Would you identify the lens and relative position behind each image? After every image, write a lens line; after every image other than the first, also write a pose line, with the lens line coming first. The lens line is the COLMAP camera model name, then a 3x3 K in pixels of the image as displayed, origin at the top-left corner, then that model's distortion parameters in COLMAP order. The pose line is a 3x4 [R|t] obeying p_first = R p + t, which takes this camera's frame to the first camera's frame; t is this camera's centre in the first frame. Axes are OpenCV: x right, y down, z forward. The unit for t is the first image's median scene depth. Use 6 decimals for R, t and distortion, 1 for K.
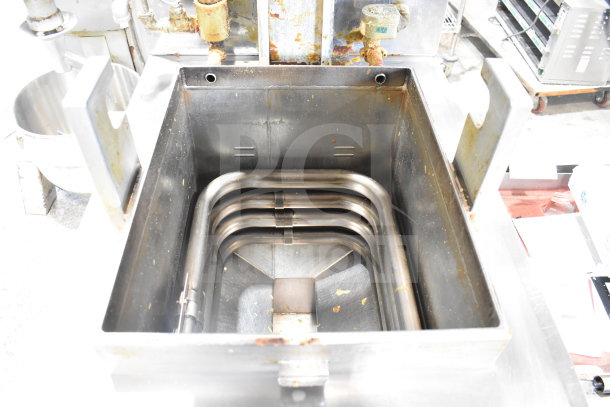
lens RADIAL K [[468.4, 0, 301.9], [0, 468.4, 202.2], [0, 0, 1]] dist [-0.098138, 0.016972]
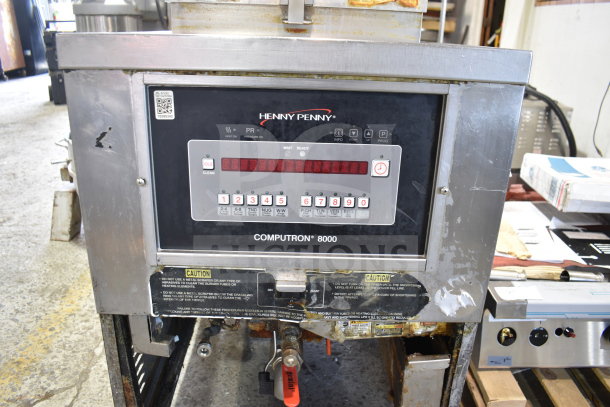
lens RADIAL K [[468.4, 0, 306.8], [0, 468.4, 204.3], [0, 0, 1]] dist [-0.098138, 0.016972]
pose [[0.999774, 0.021272, -0.000222, 0.014598], [-0.019239, 0.899659, -0.436169, 0.383919], [-0.009079, 0.436075, 0.899865, -0.040818]]
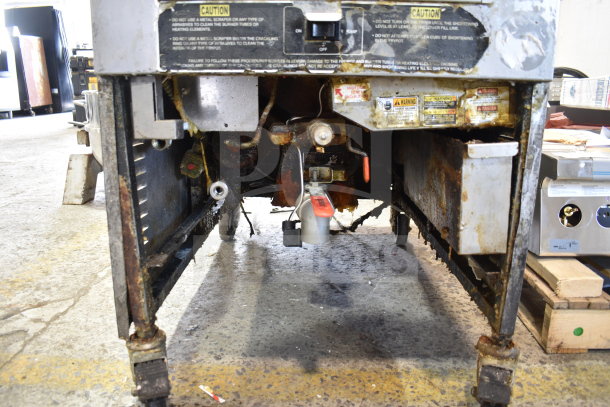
lens RADIAL K [[468.4, 0, 304.9], [0, 468.4, 205.8], [0, 0, 1]] dist [-0.098138, 0.016972]
pose [[0.998854, 0.008035, -0.047179, 0.007118], [-0.032345, 0.839926, -0.541737, 0.538963], [0.035273, 0.542642, 0.839223, 0.115457]]
